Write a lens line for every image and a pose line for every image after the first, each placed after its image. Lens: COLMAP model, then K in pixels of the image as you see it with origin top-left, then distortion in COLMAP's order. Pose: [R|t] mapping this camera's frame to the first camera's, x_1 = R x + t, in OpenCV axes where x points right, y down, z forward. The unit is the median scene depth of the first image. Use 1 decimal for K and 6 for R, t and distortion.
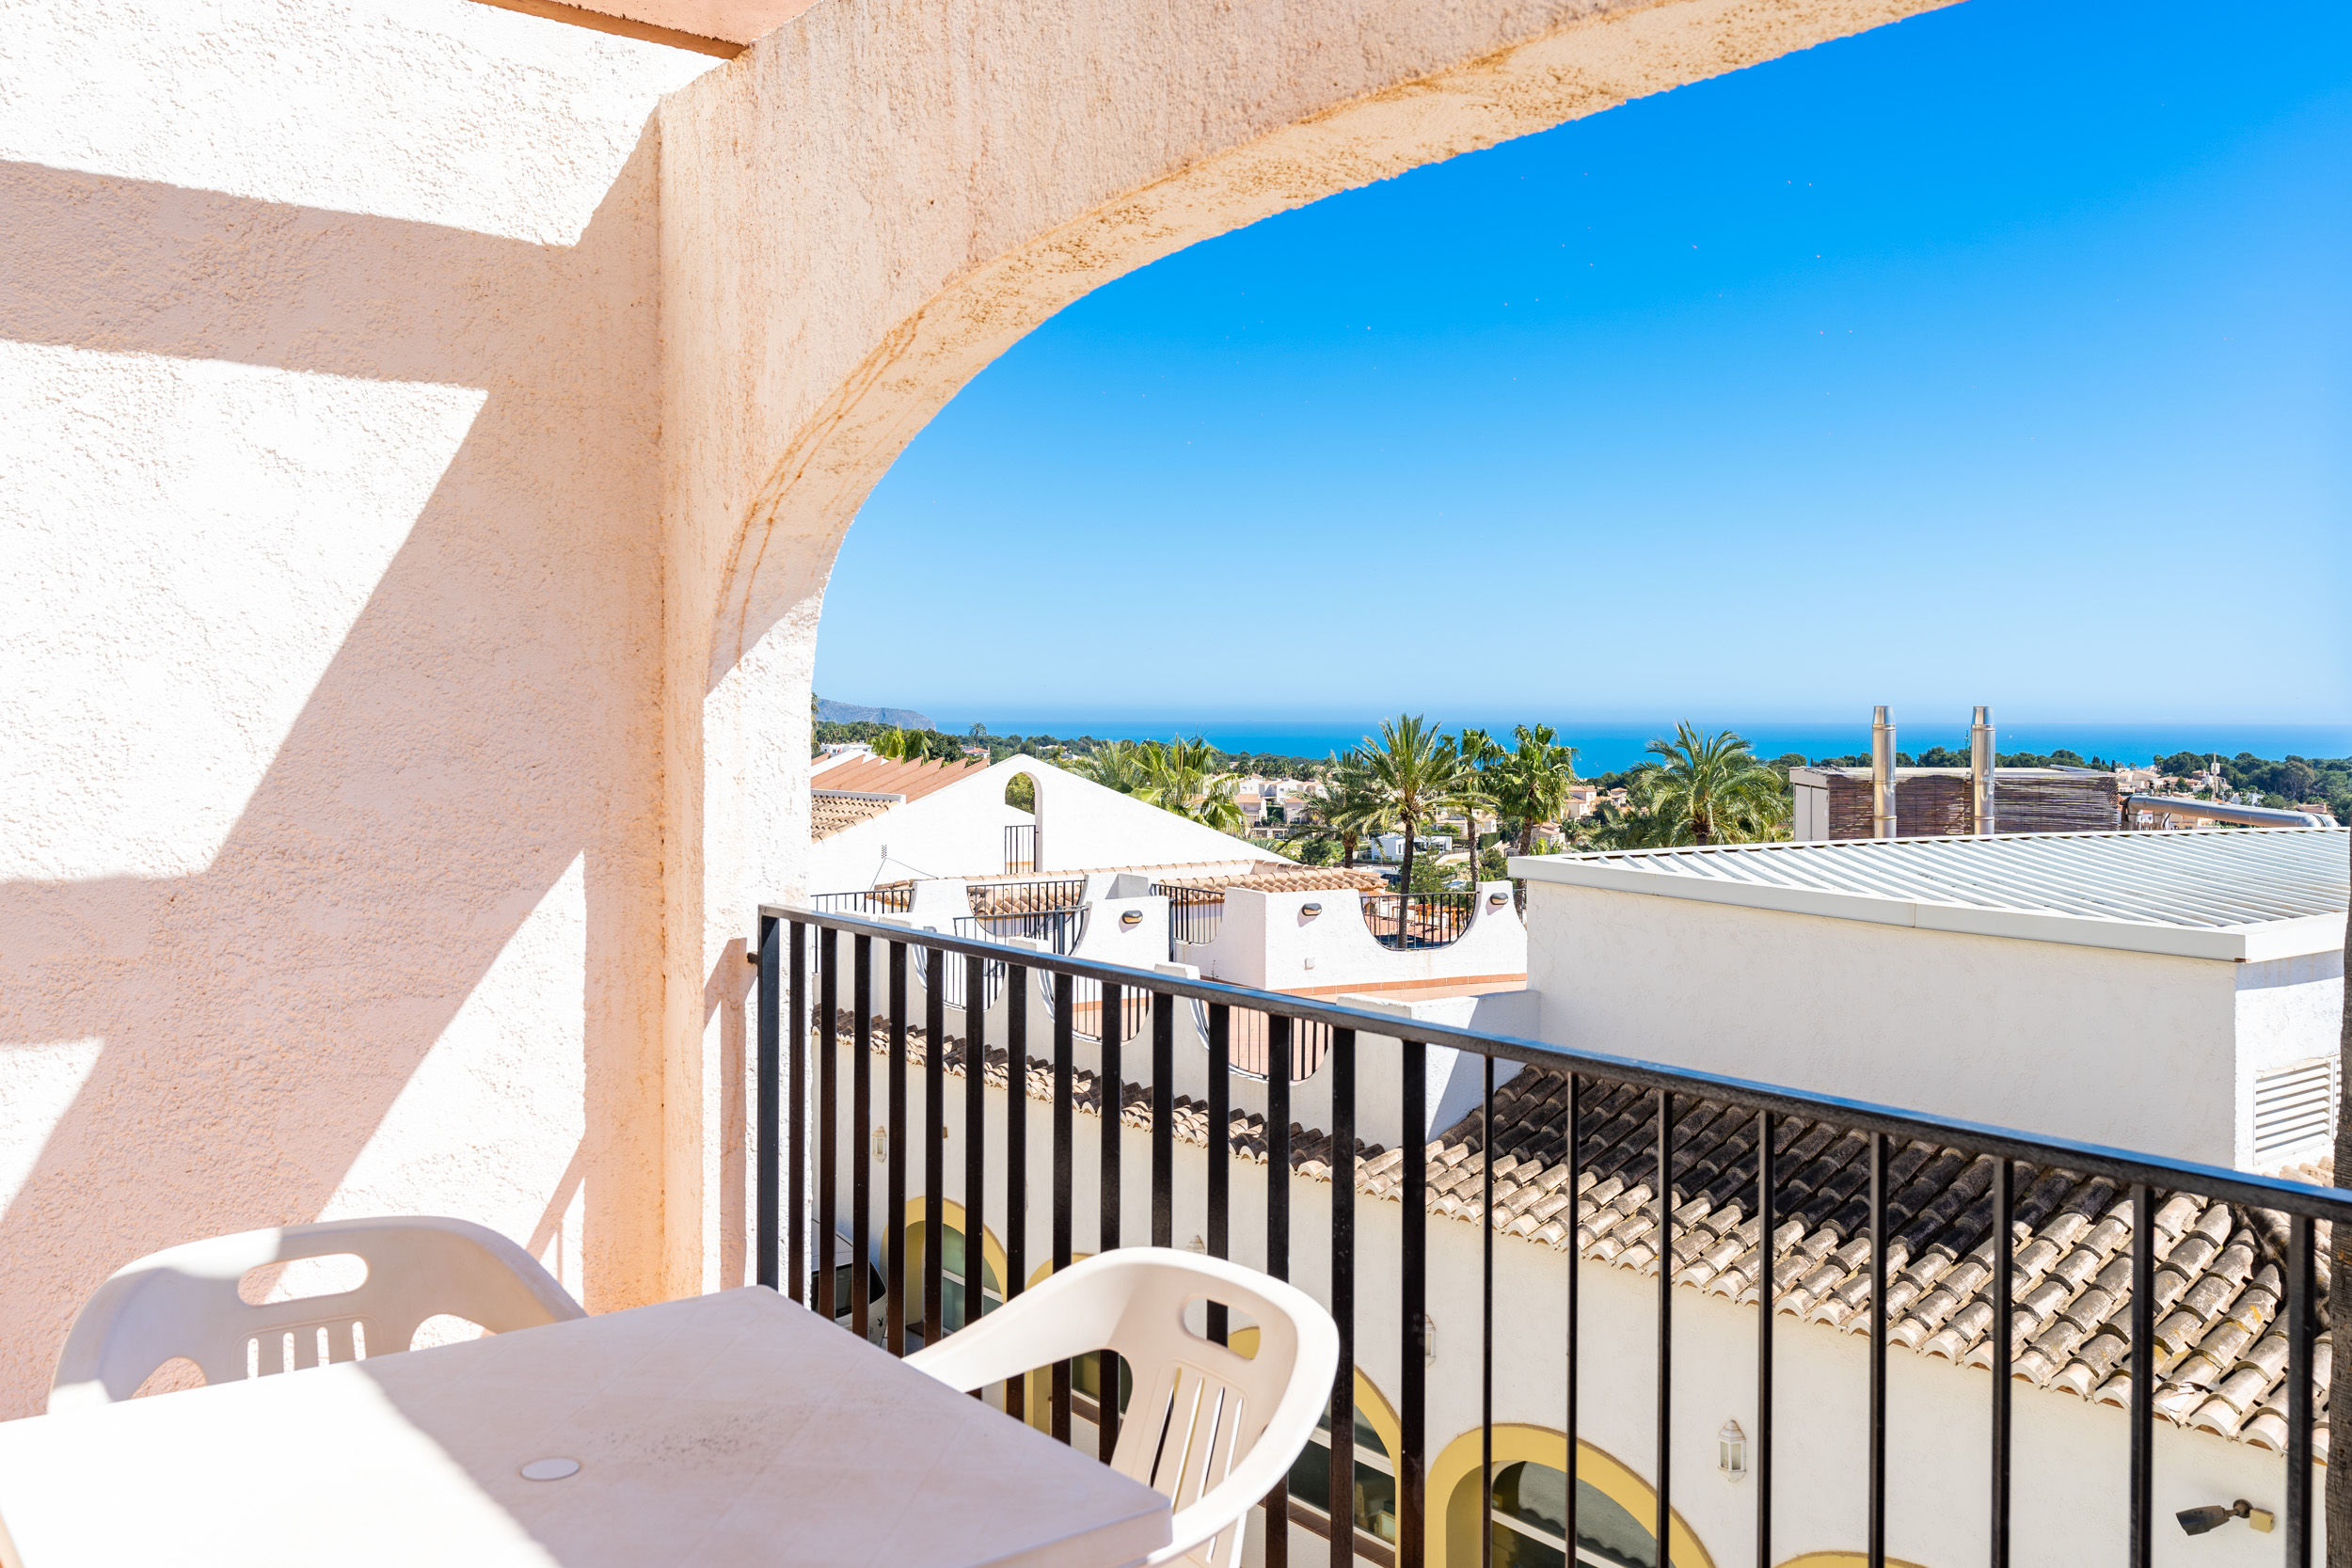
lens RADIAL K [[1960.7, 0, 1184.2], [0, 1960.7, 730.3], [0, 0, 1]] dist [0.001640, 0.005873]
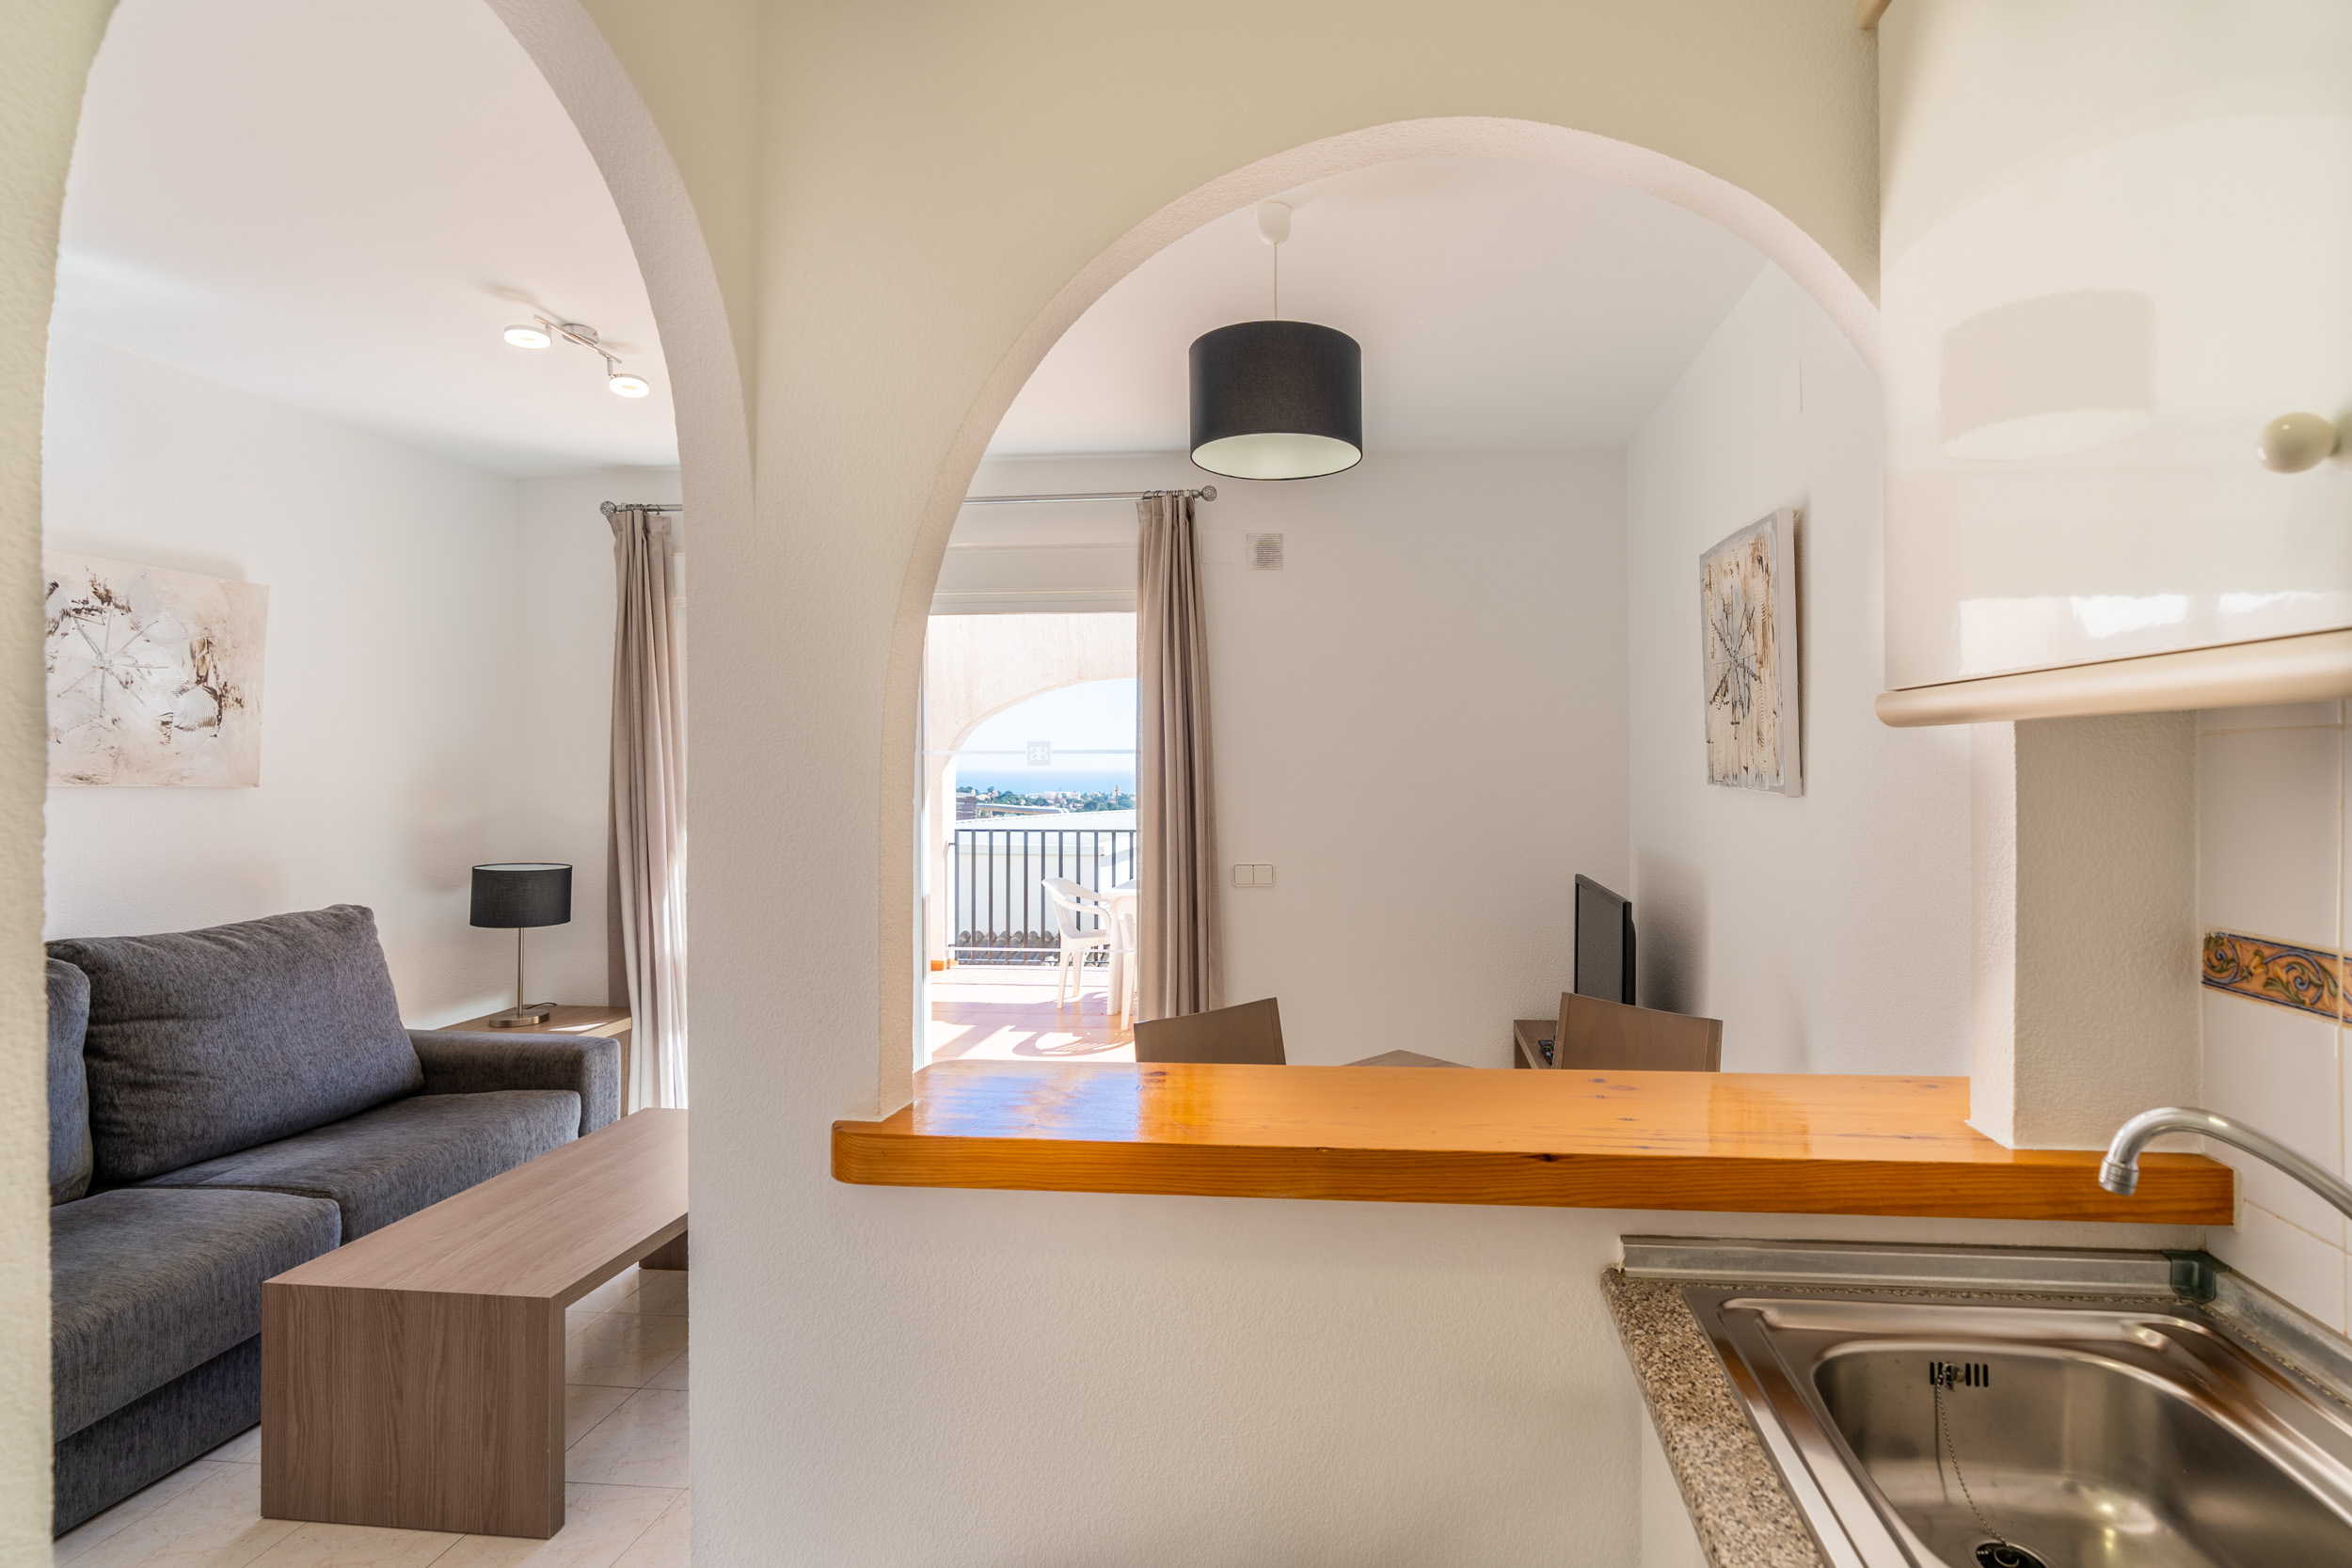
lens RADIAL K [[1117.9, 0, 1283.4], [0, 1117.9, 767.7], [0, 0, 1]] dist [-0.003399, 0.001179]
pose [[0.684710, -0.007625, 0.728776, -1.359143], [0.012573, 0.999920, -0.001351, -0.016364], [-0.728707, 0.010088, 0.684751, -0.911467]]
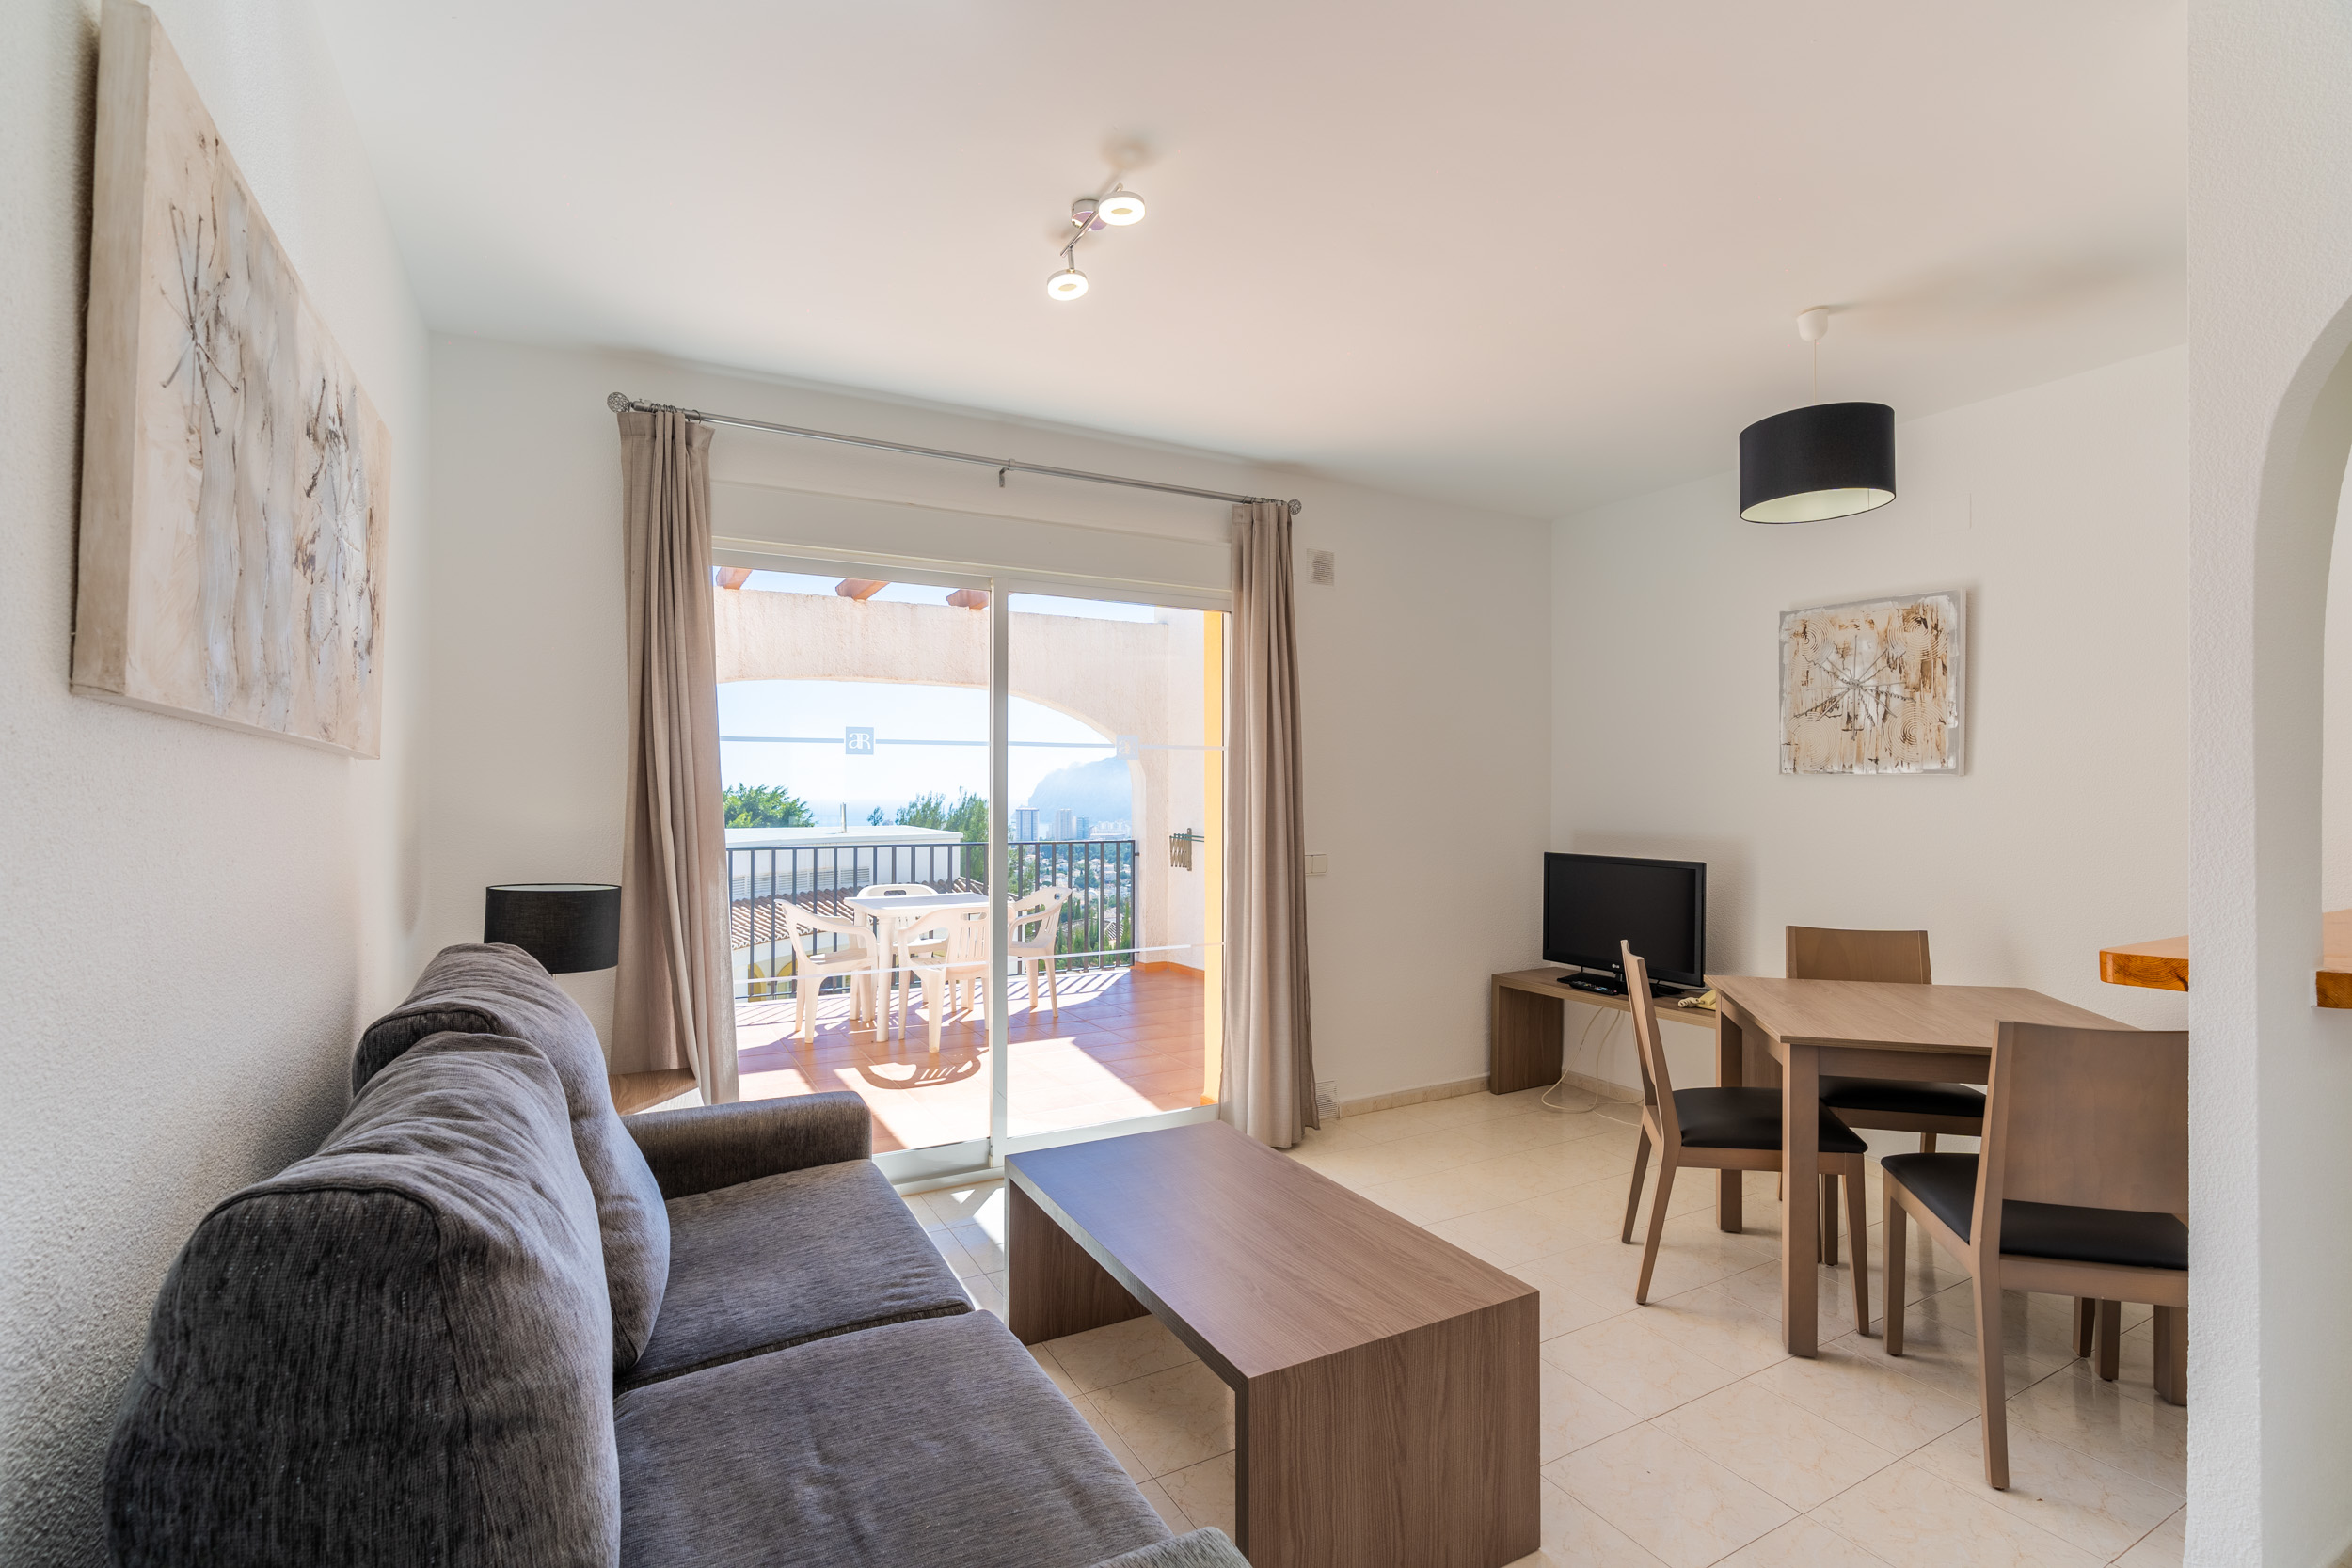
lens RADIAL K [[1071.3, 0, 1156.6], [0, 1071.3, 797.9], [0, 0, 1]] dist [-0.008185, 0.002782]
pose [[0.169727, -0.007115, 0.985465, -1.725068], [0.011206, 0.999923, 0.005289, 0.007947], [-0.985427, 0.010145, 0.169794, -0.173043]]
